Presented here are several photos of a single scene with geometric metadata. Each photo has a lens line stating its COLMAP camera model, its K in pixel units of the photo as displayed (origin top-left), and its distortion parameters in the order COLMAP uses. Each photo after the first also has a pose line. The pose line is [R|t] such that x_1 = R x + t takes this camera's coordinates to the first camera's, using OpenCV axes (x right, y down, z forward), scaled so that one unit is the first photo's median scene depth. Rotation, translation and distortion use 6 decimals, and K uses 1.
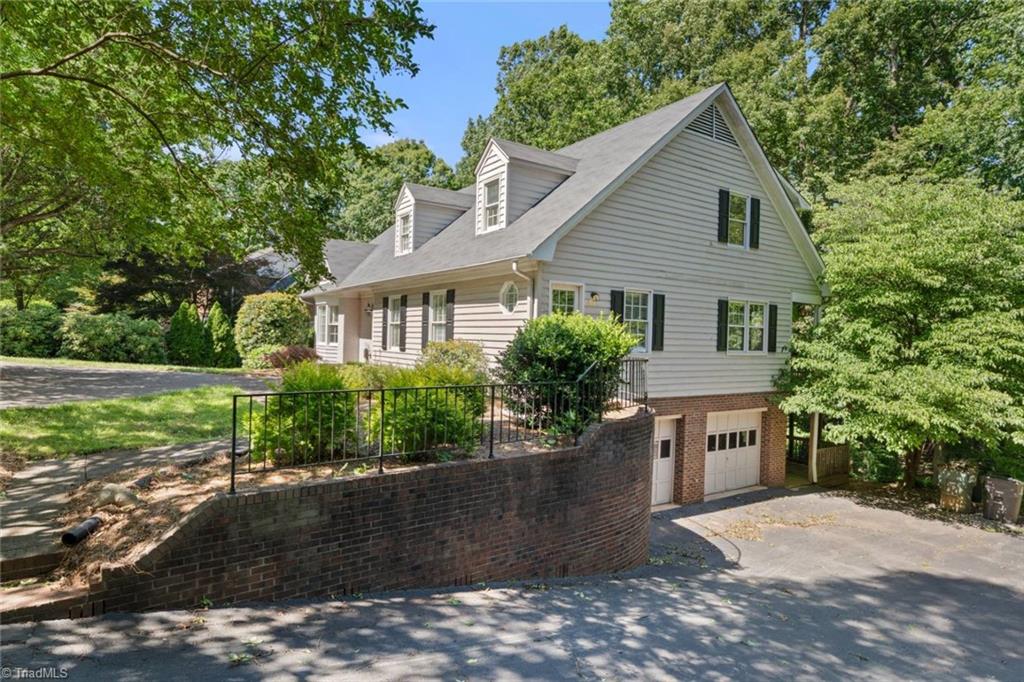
lens RADIAL K [[590.4, 0, 515.2], [0, 590.4, 339.6], [0, 0, 1]] dist [-0.006755, -0.000651]
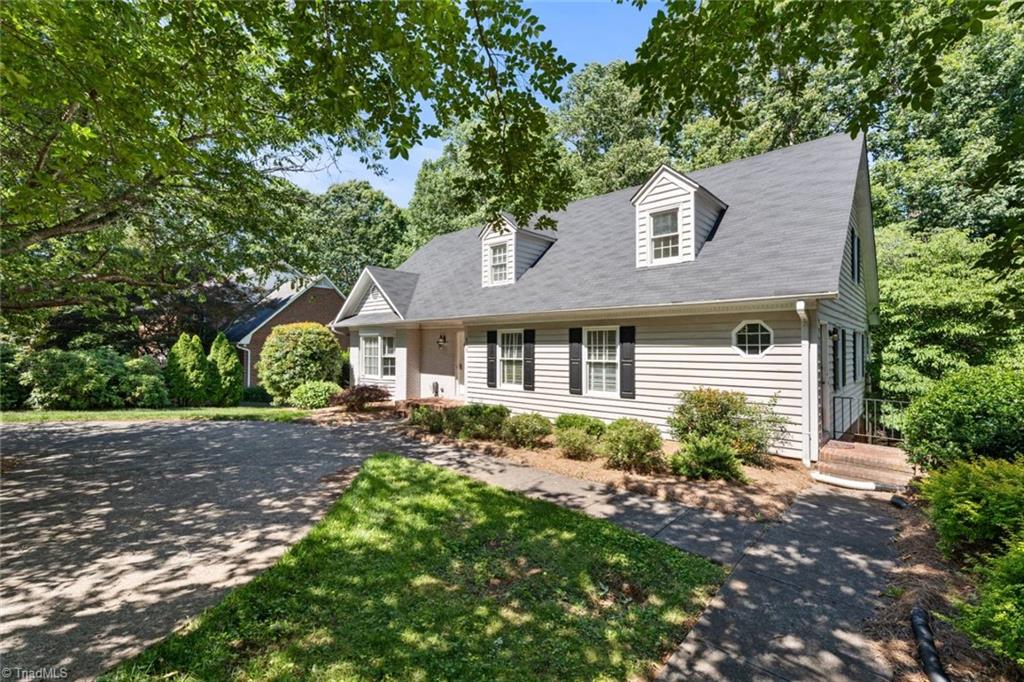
lens RADIAL K [[454.0, 0, 519.0], [0, 454.0, 341.0], [0, 0, 1]] dist [0.000128, -0.000238]
pose [[0.965636, -0.020796, 0.259064, -0.413110], [0.024731, 0.999623, -0.011939, -0.052489], [-0.258718, 0.017936, 0.965786, 0.330330]]
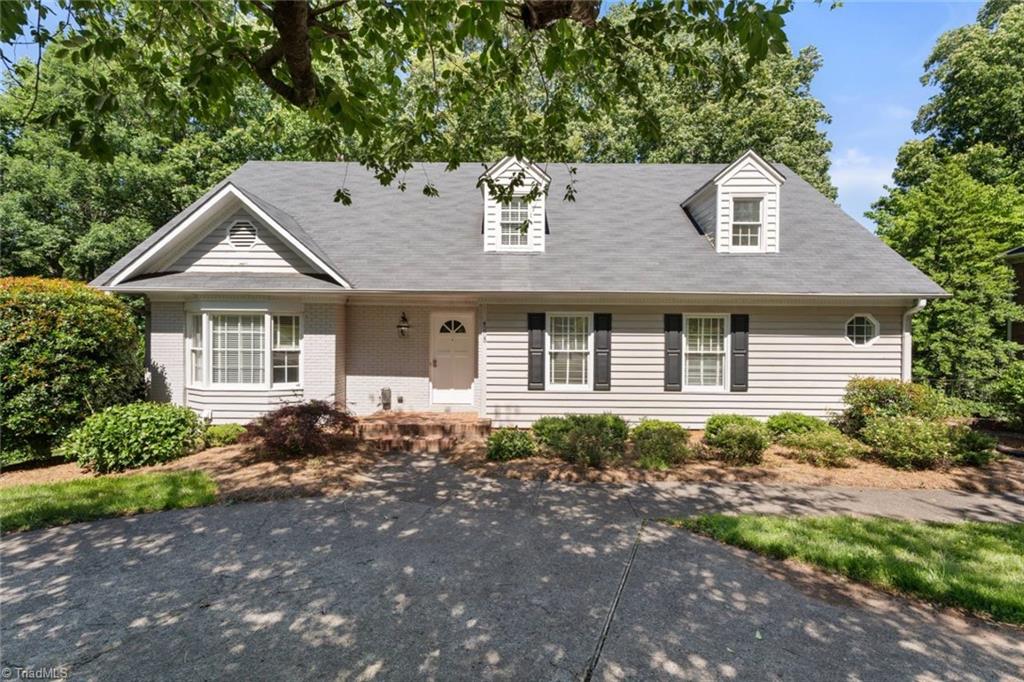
lens RADIAL K [[454.0, 0, 519.4], [0, 454.0, 342.1], [0, 0, 1]] dist [0.000128, -0.000238]
pose [[0.556994, -0.033555, 0.829839, -0.758566], [0.010522, 0.999388, 0.033349, -0.063670], [-0.830450, -0.009844, 0.557006, 0.817060]]
